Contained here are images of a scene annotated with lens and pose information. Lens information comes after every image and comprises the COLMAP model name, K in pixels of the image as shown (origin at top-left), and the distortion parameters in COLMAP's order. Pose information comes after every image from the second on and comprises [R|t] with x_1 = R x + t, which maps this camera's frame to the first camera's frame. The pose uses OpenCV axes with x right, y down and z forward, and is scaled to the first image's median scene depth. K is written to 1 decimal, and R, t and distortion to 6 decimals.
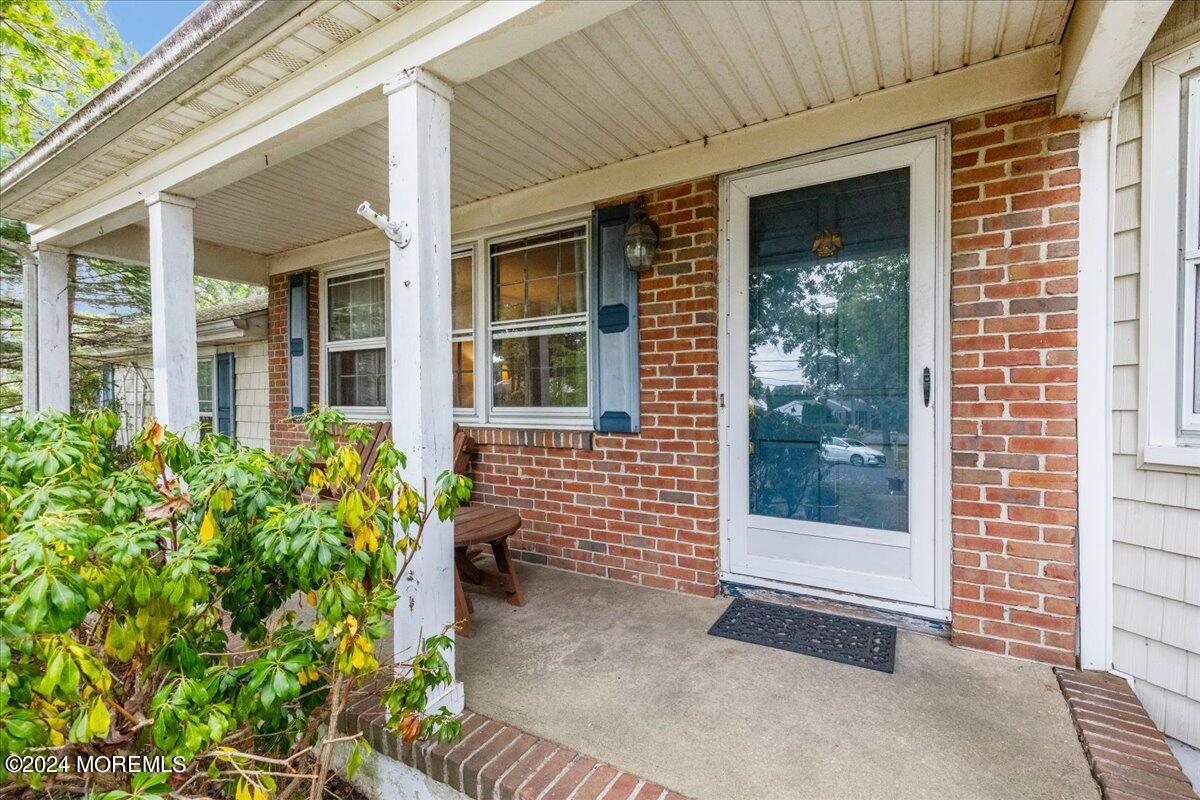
lens RADIAL K [[542.3, 0, 600.0], [0, 542.3, 400.0], [0, 0, 1]] dist [0.002190, 0.000112]
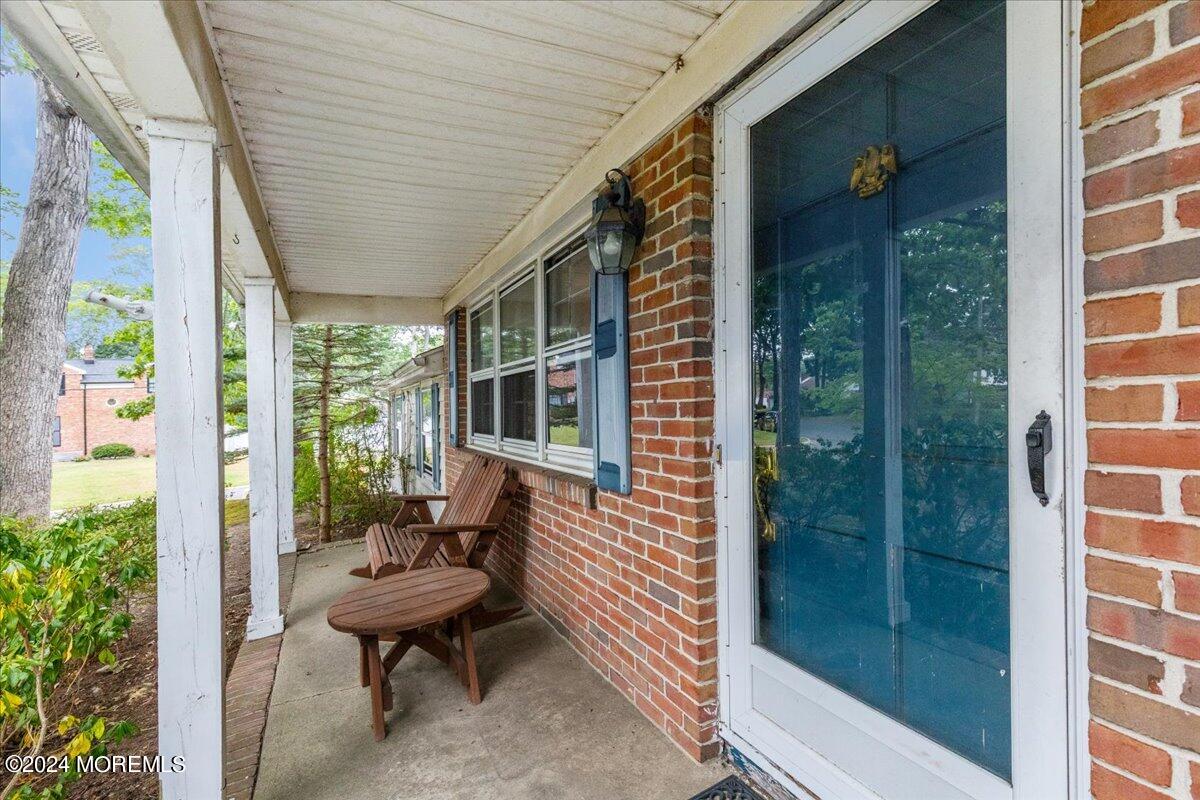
lens RADIAL K [[531.9, 0, 601.5], [0, 531.9, 397.8], [0, 0, 1]] dist [-0.000430, -0.000459]
pose [[0.853986, -0.046055, -0.518254, 0.430165], [0.055466, 0.998457, 0.002668, -0.075610], [0.517331, -0.031024, 0.855223, 0.381999]]
